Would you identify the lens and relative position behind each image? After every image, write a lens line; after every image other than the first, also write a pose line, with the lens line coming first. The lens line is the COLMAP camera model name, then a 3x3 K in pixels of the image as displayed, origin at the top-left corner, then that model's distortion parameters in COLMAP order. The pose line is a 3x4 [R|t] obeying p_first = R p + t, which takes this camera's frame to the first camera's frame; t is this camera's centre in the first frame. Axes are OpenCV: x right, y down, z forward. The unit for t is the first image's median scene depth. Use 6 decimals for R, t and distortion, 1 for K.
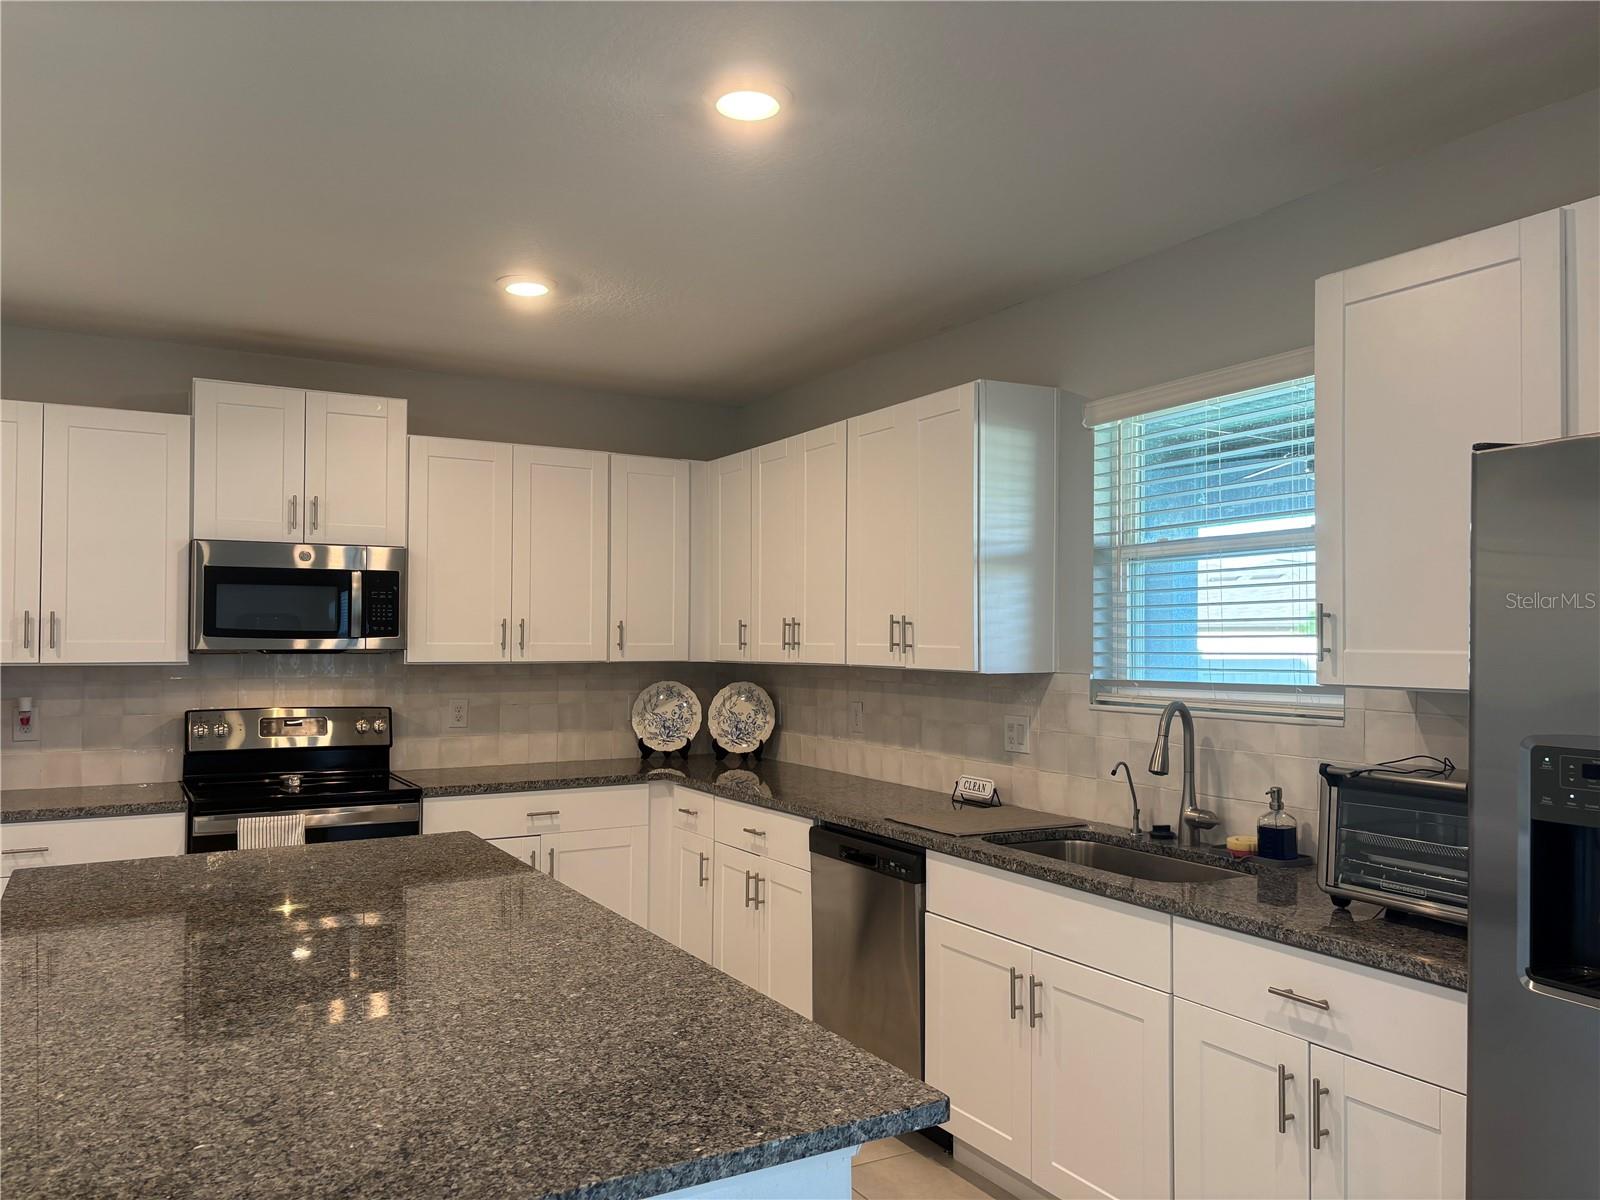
lens RADIAL K [[1223.4, 0, 804.1], [0, 1223.4, 615.6], [0, 0, 1]] dist [0.021211, -0.017345]
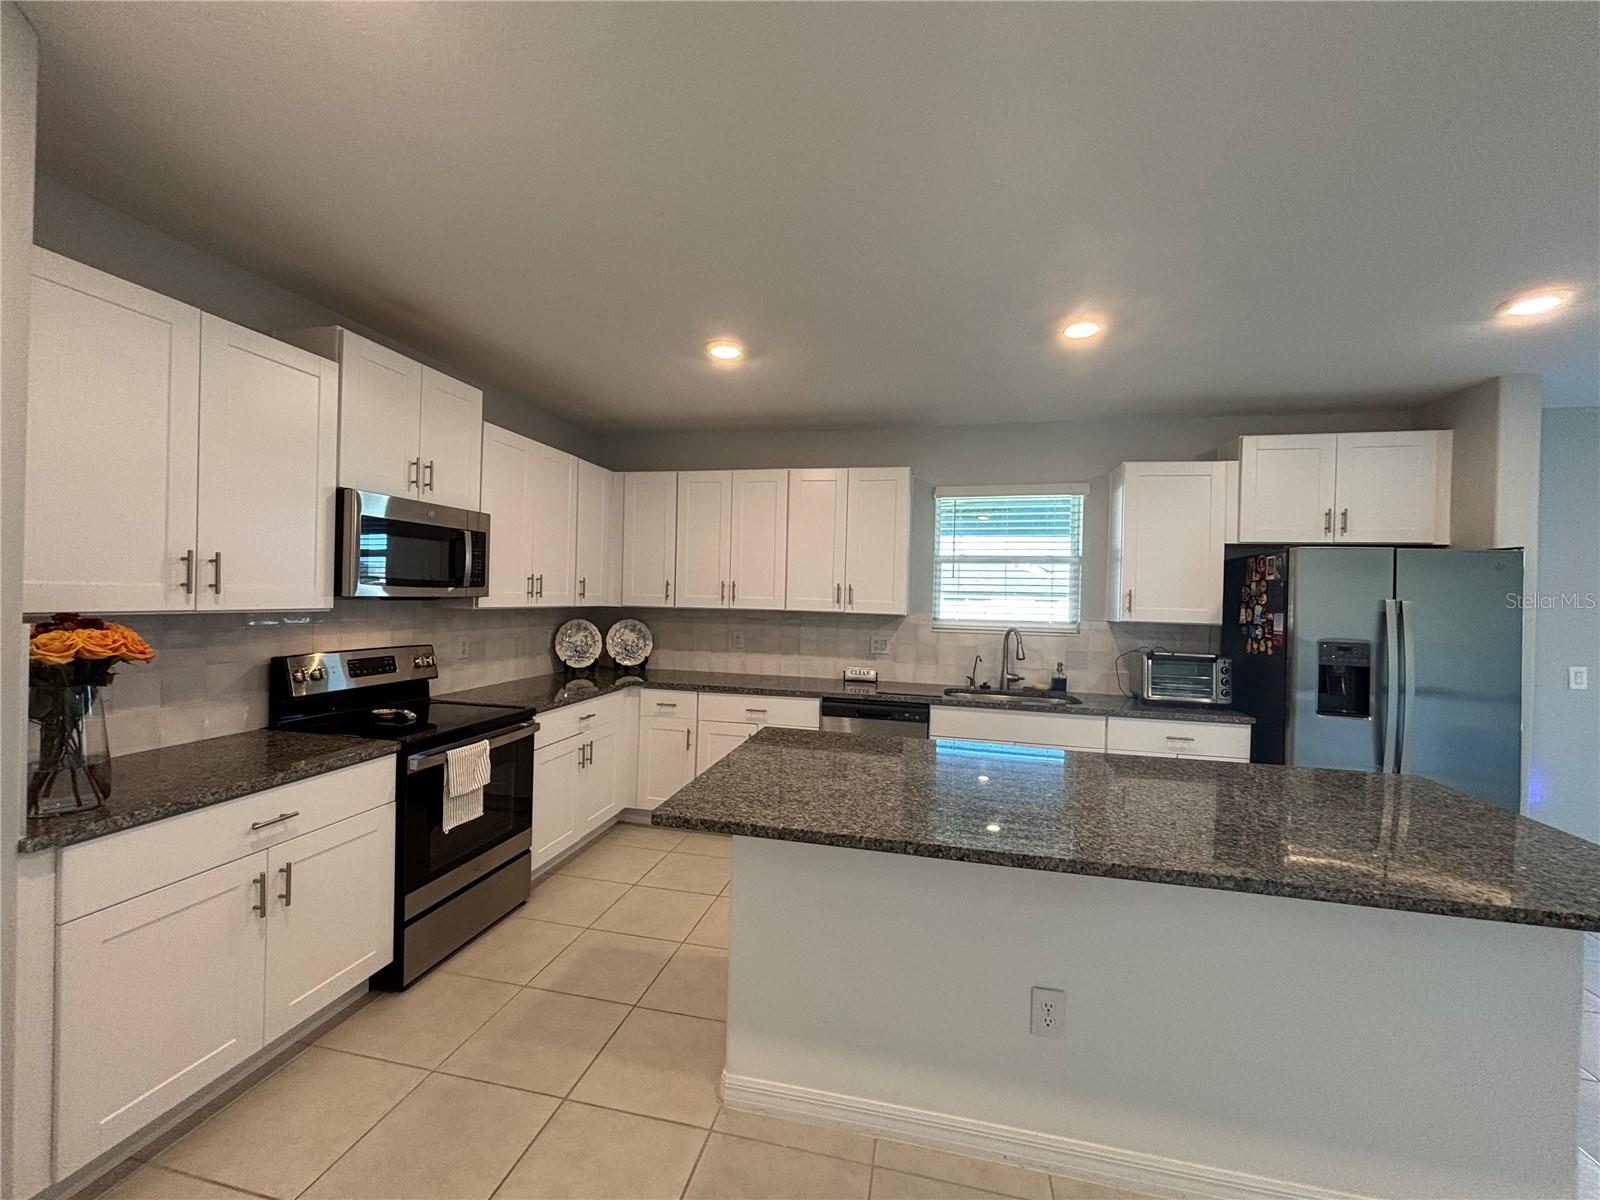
lens RADIAL K [[658.4, 0, 805.4], [0, 658.4, 597.4], [0, 0, 1]] dist [0.017460, -0.000909]
pose [[0.667091, 0.012861, 0.744865, -0.650934], [-0.037566, 0.999160, 0.016392, 0.005430], [-0.744029, -0.038917, 0.667013, 0.348940]]
